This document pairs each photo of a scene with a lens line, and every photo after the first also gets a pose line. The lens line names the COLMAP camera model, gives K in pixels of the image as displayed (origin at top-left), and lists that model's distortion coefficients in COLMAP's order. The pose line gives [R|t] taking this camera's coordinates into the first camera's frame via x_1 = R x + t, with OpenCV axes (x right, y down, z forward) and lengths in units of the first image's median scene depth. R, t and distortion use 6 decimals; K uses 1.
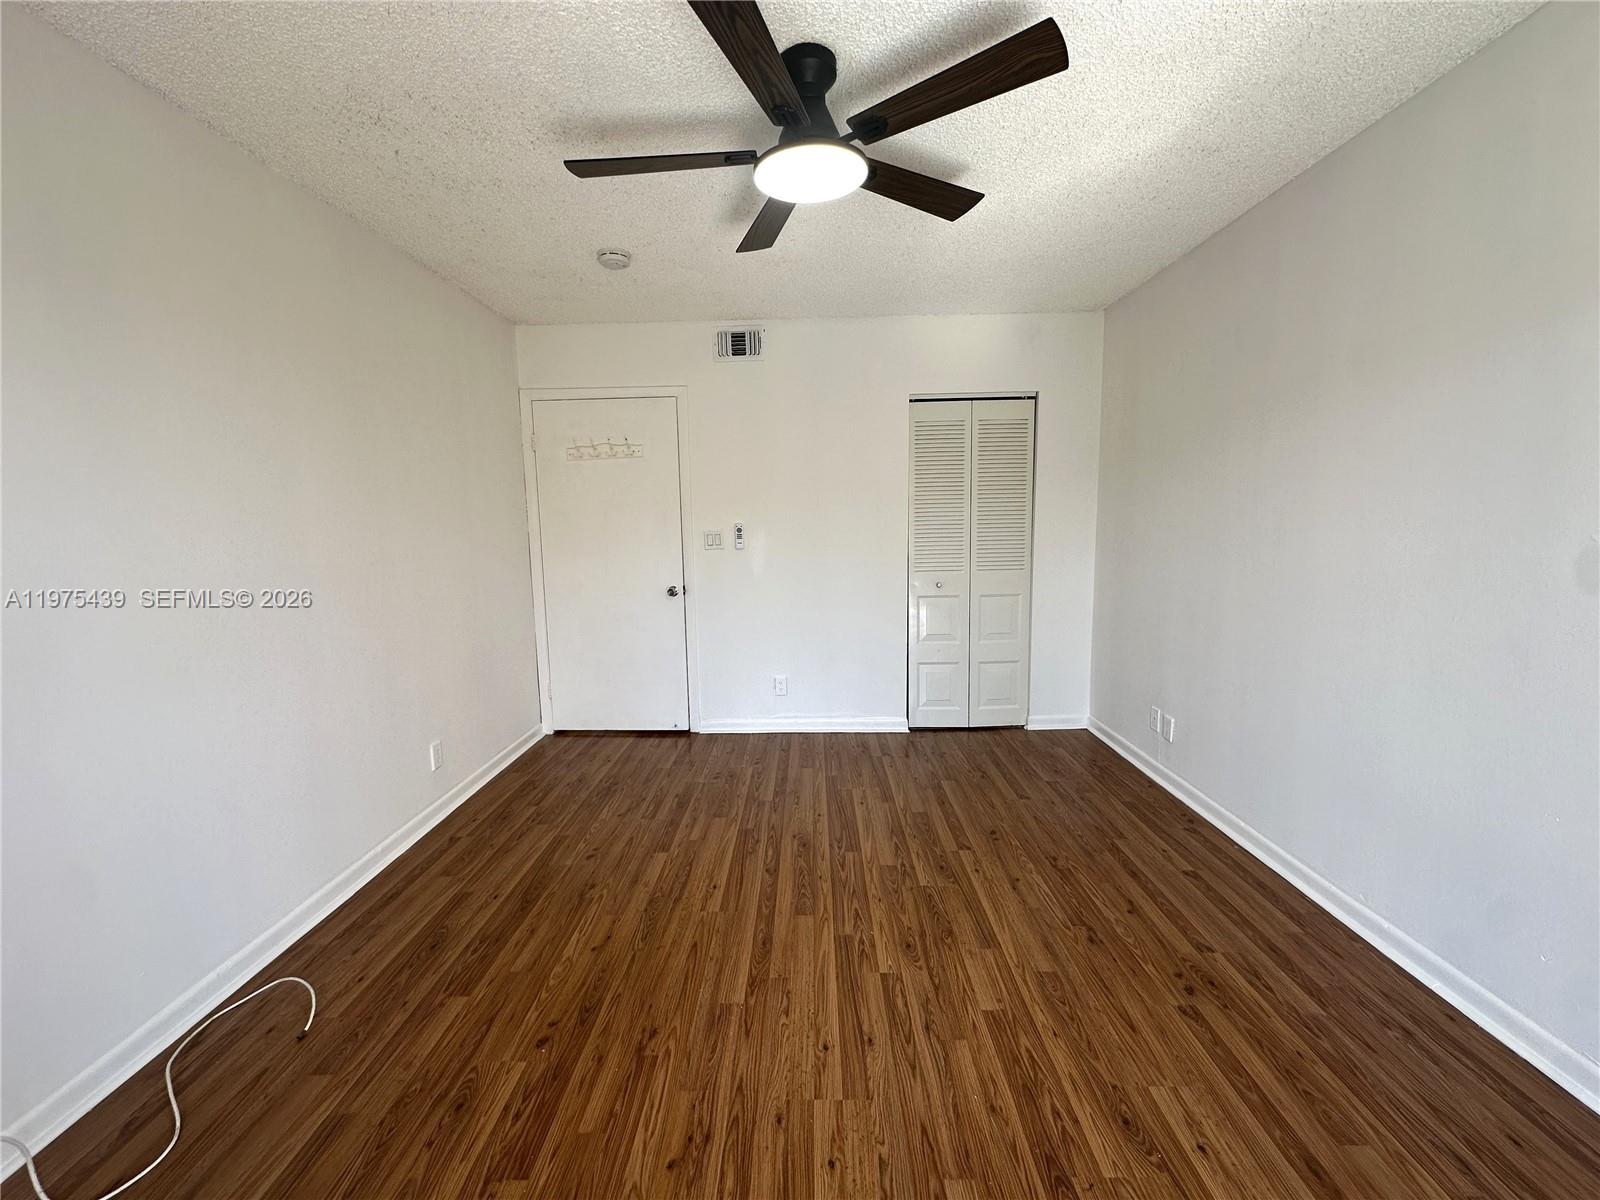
lens RADIAL K [[639.9, 0, 797.9], [0, 639.9, 598.3], [0, 0, 1]] dist [-0.004365, 0.001056]
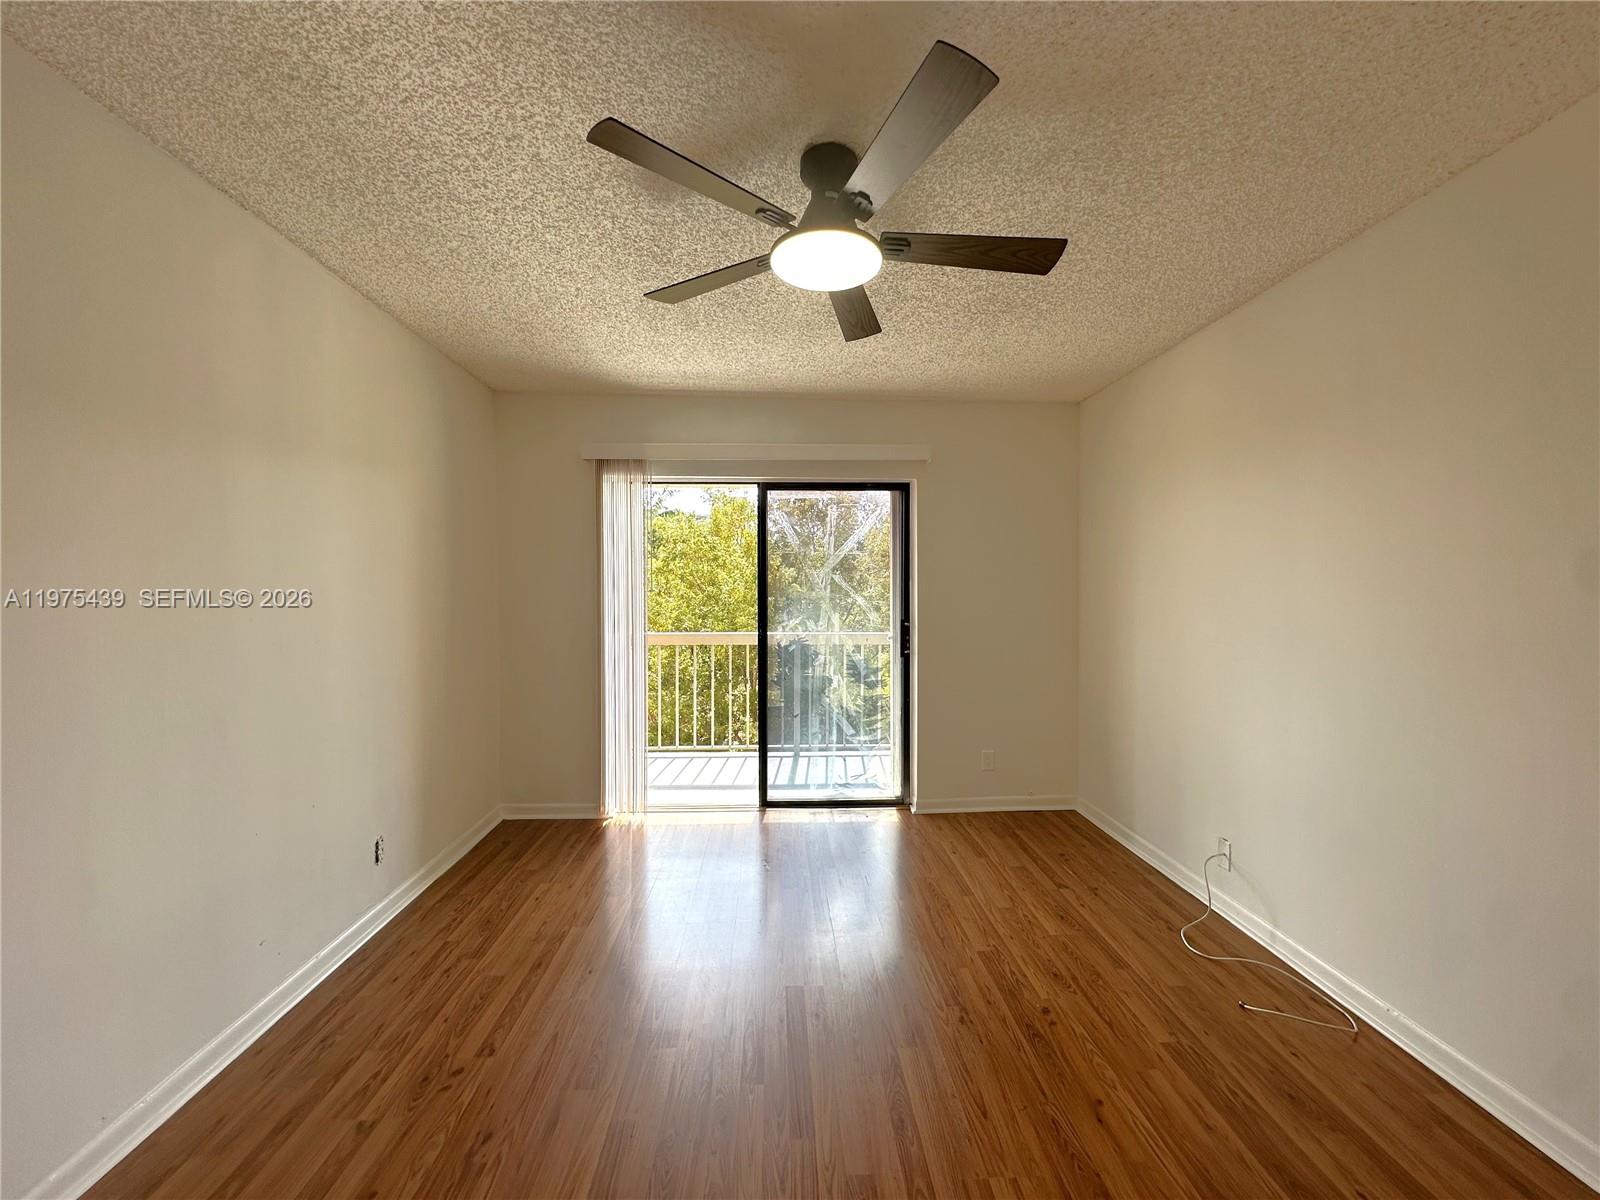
lens RADIAL K [[639.9, 0, 797.1], [0, 639.9, 591.8], [0, 0, 1]] dist [-0.004365, 0.001056]
pose [[-0.998105, 0.019681, -0.058307, 0.131190], [0.011609, 0.990684, 0.135683, -0.270167], [0.060434, 0.134749, -0.989035, 1.987590]]
